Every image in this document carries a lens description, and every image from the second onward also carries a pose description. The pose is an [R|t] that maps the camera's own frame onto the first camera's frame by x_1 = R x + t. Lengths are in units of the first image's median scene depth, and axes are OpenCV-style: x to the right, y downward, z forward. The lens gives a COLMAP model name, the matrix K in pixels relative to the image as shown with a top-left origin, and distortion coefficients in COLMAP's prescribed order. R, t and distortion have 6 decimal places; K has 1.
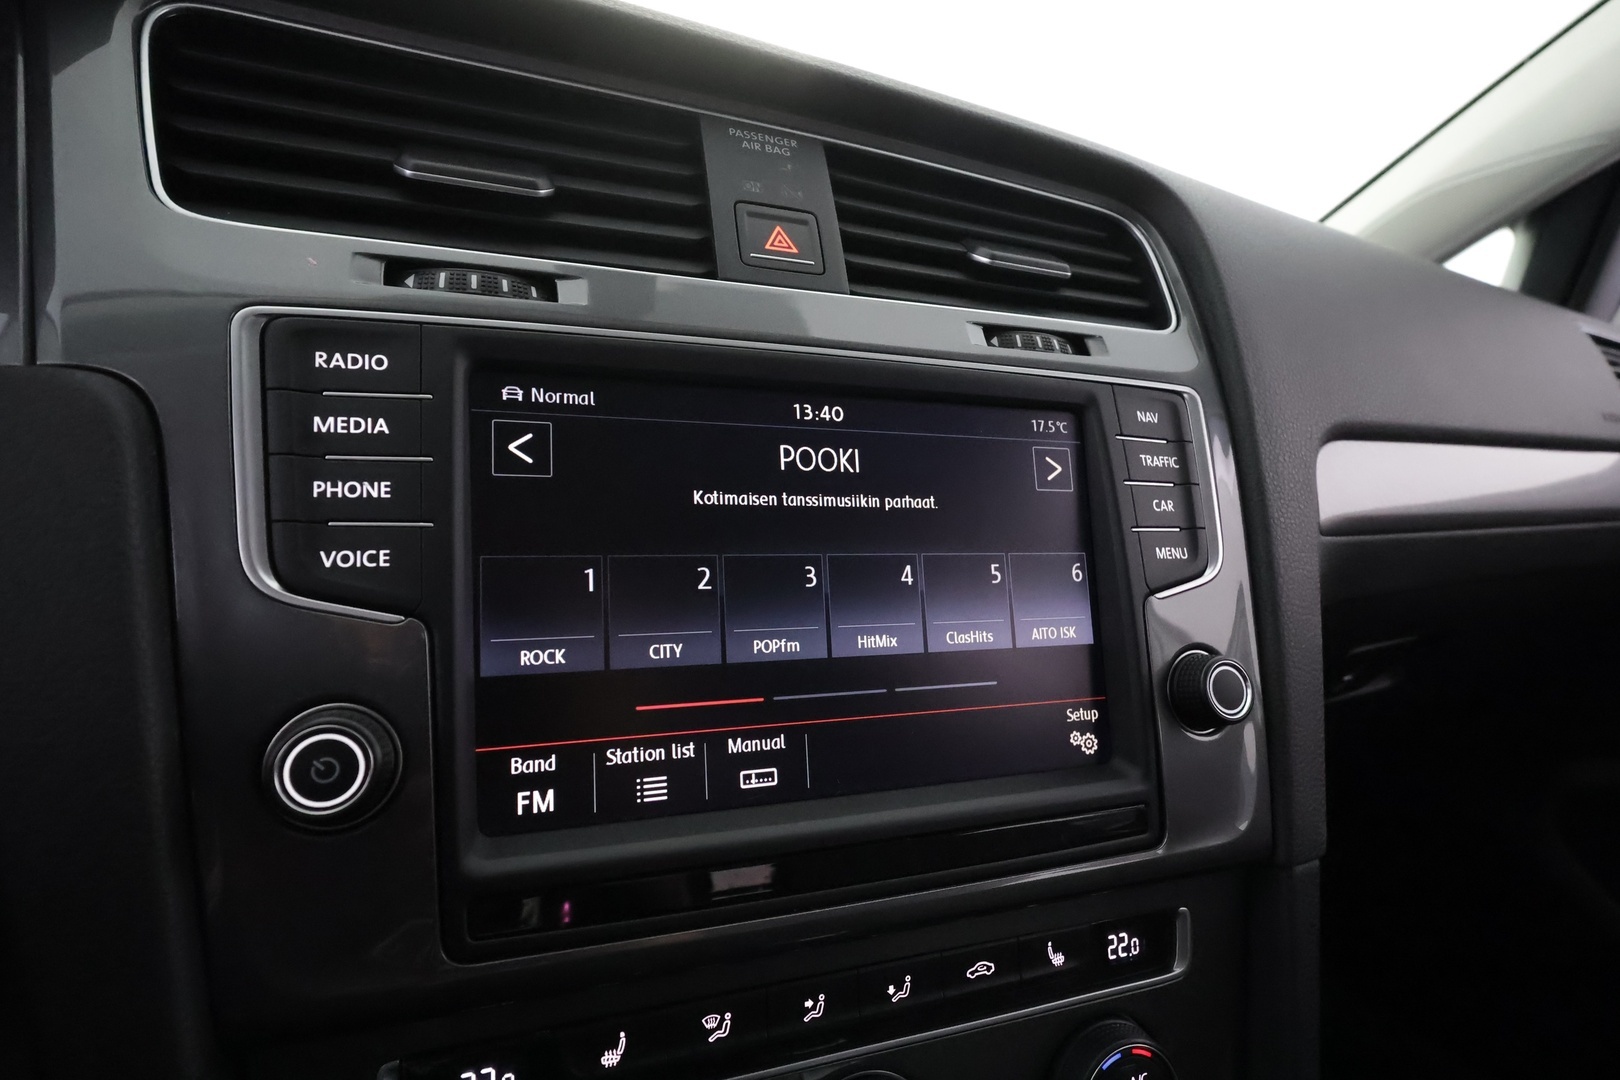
lens RADIAL K [[834.3, 0, 810.0], [0, 834.3, 540.0], [0, 0, 1]] dist [-0.004021, 0.000094]
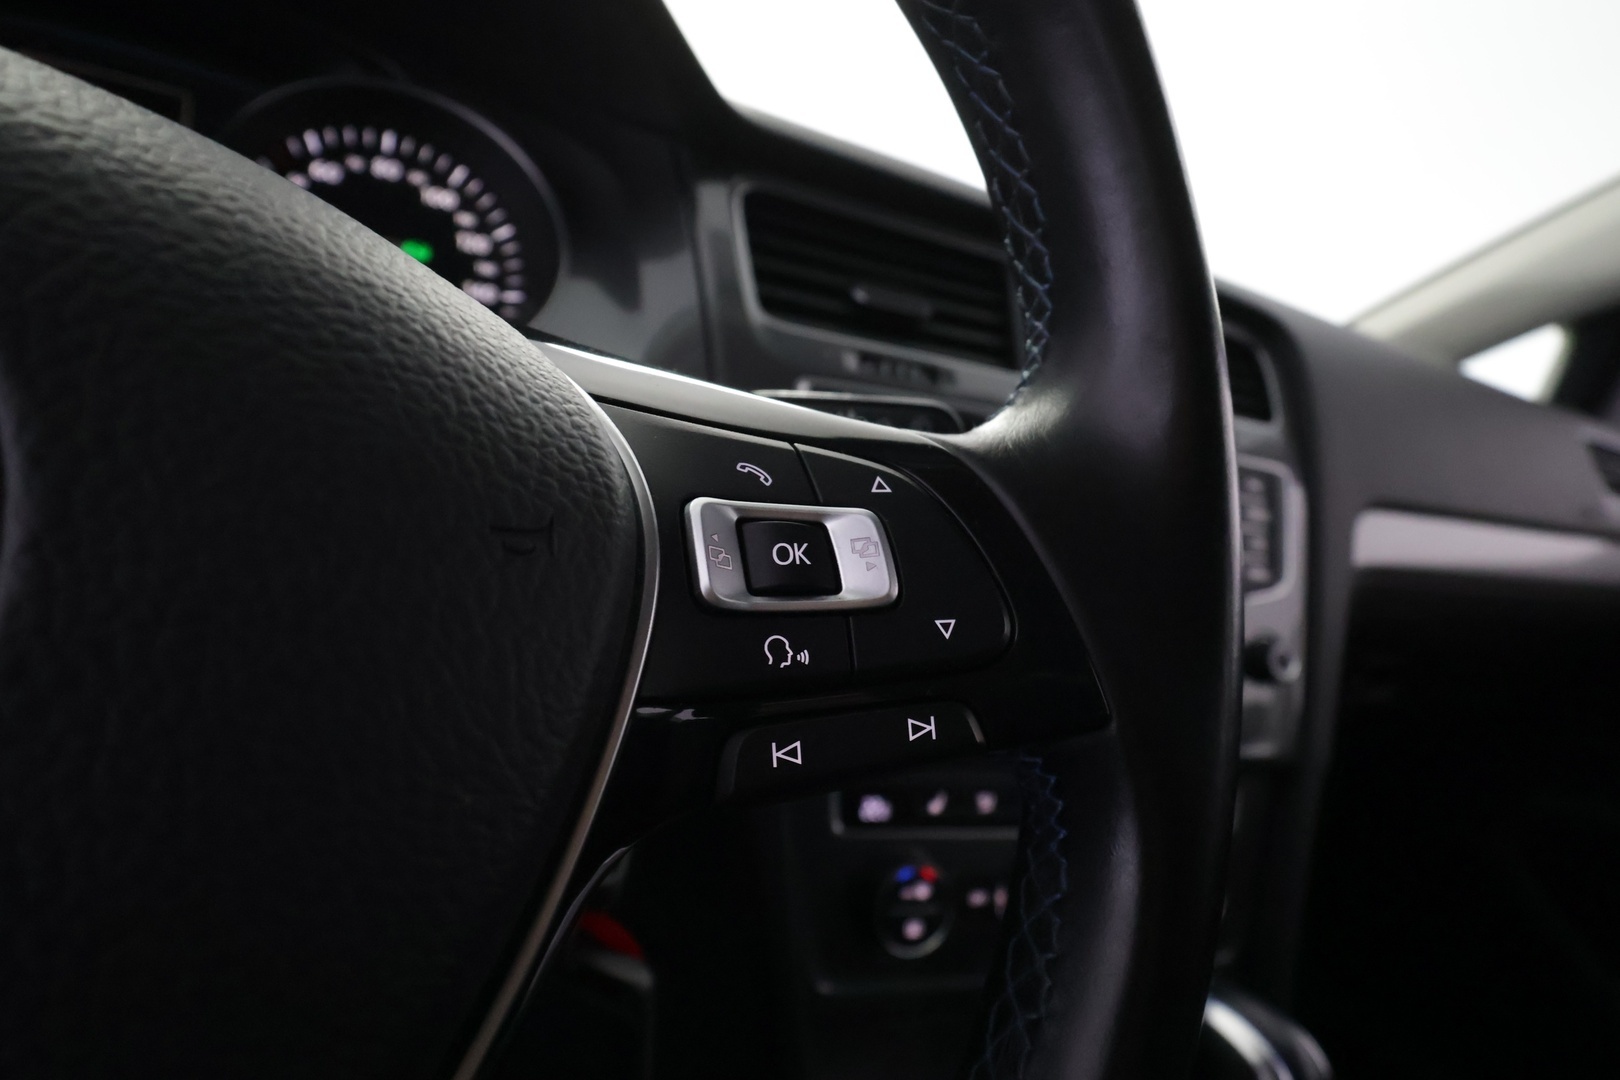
lens RADIAL K [[981.3, 0, 811.6], [0, 981.3, 534.2], [0, 0, 1]] dist [0.000751, 0.000315]
pose [[0.991227, 0.127461, 0.034970, -0.553005], [-0.128351, 0.991426, 0.024491, 0.005790], [-0.031549, -0.028765, 0.999088, -0.953651]]
